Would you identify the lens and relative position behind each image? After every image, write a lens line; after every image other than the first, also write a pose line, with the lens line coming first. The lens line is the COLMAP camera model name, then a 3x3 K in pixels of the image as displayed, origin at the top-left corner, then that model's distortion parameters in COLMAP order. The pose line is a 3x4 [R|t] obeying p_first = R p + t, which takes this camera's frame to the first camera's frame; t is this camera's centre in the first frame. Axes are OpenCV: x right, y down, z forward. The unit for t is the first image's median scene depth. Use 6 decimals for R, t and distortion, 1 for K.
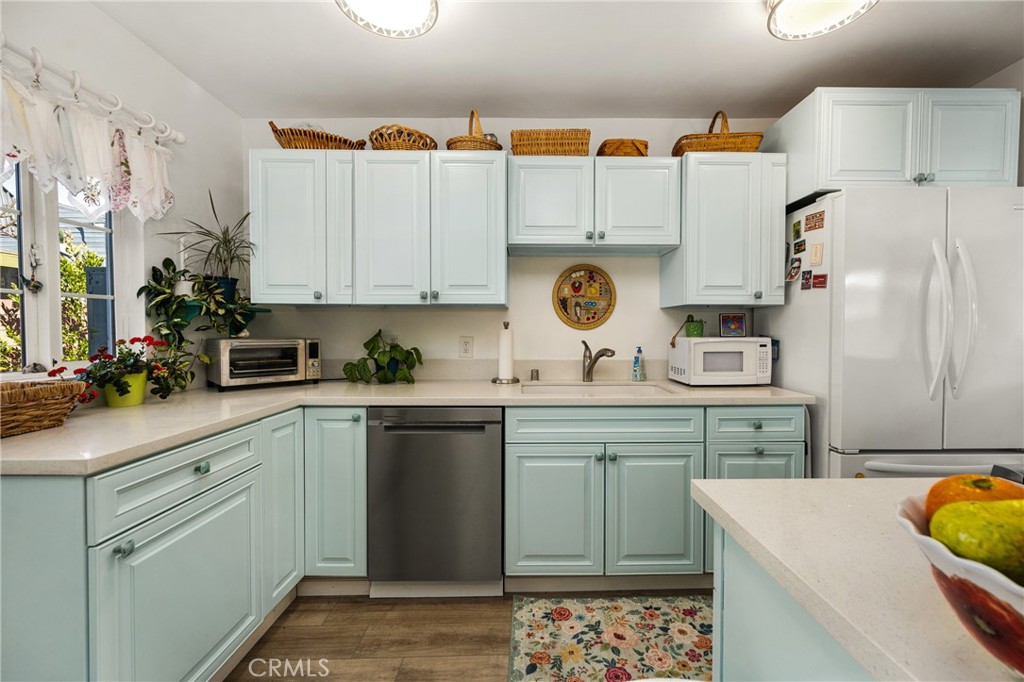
lens RADIAL K [[417.7, 0, 530.4], [0, 417.7, 337.7], [0, 0, 1]] dist [-0.003300, -0.000265]
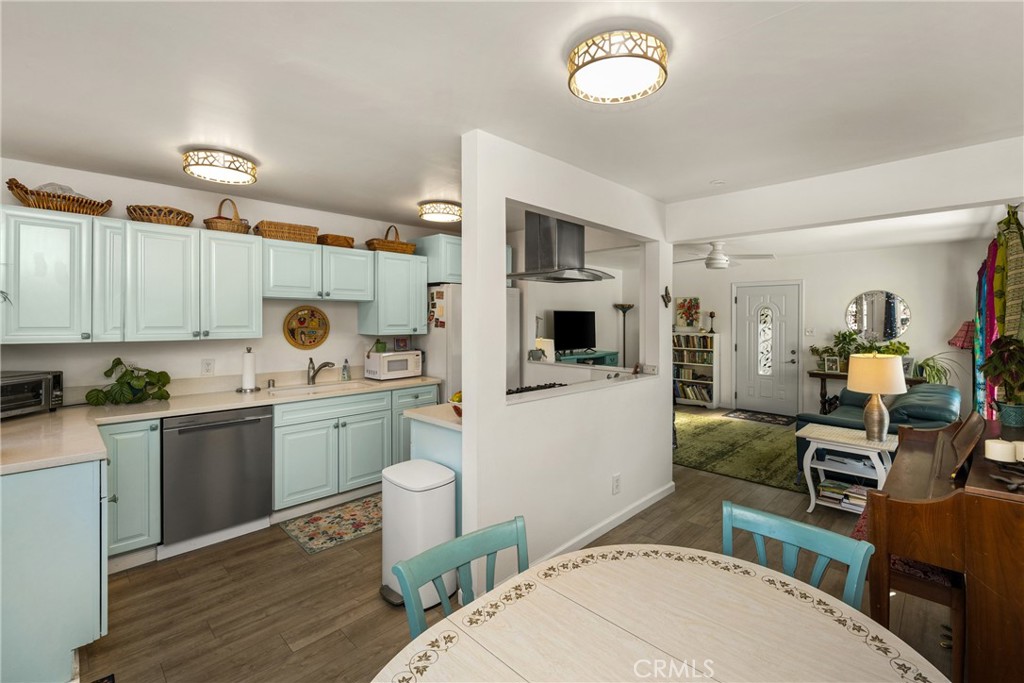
lens RADIAL K [[435.2, 0, 554.8], [0, 435.2, 329.7], [0, 0, 1]] dist [0.003837, 0.000412]
pose [[0.666823, -0.011678, 0.745125, -0.519712], [0.011463, 0.999920, 0.005413, -0.105077], [-0.745128, 0.004932, 0.666903, -0.818438]]
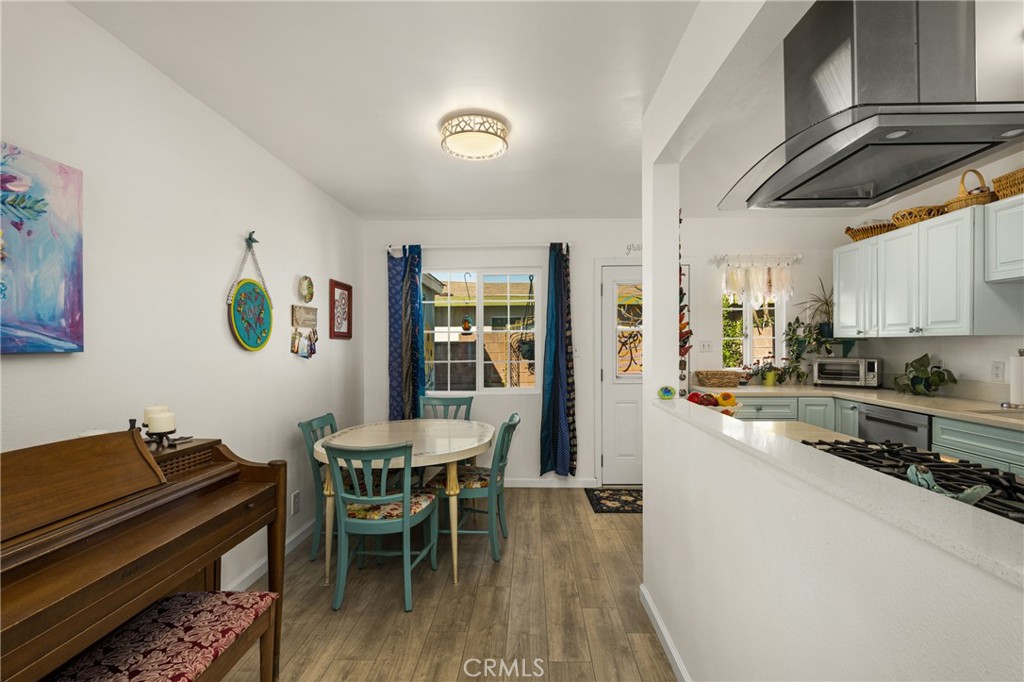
lens RADIAL K [[488.0, 0, 517.8], [0, 488.0, 346.2], [0, 0, 1]] dist [0.002282, -0.000629]
pose [[-0.039193, 0.006554, -0.999210, 1.356474], [-0.013924, 0.999878, 0.007105, -0.041219], [0.999135, 0.014191, -0.039097, -0.225884]]
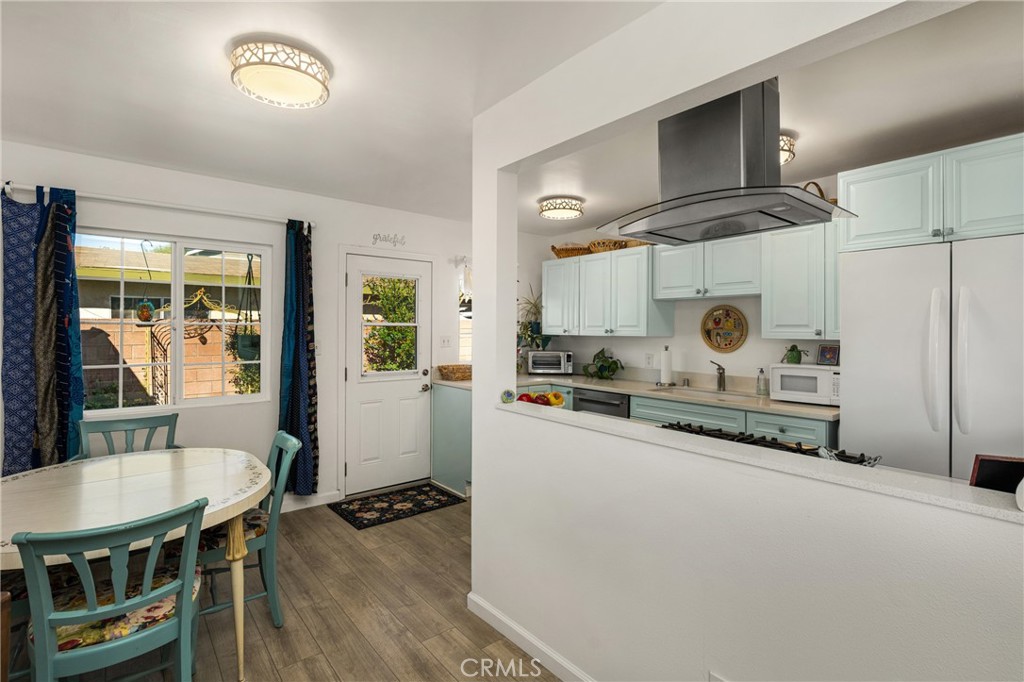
lens RADIAL K [[488.6, 0, 512.3], [0, 488.6, 331.4], [0, 0, 1]] dist [0.004629, -0.000378]
pose [[0.624531, 0.008298, -0.780956, 1.121098], [-0.021322, 0.999752, -0.006429, -0.076011], [0.780709, 0.020667, 0.624553, -0.639115]]
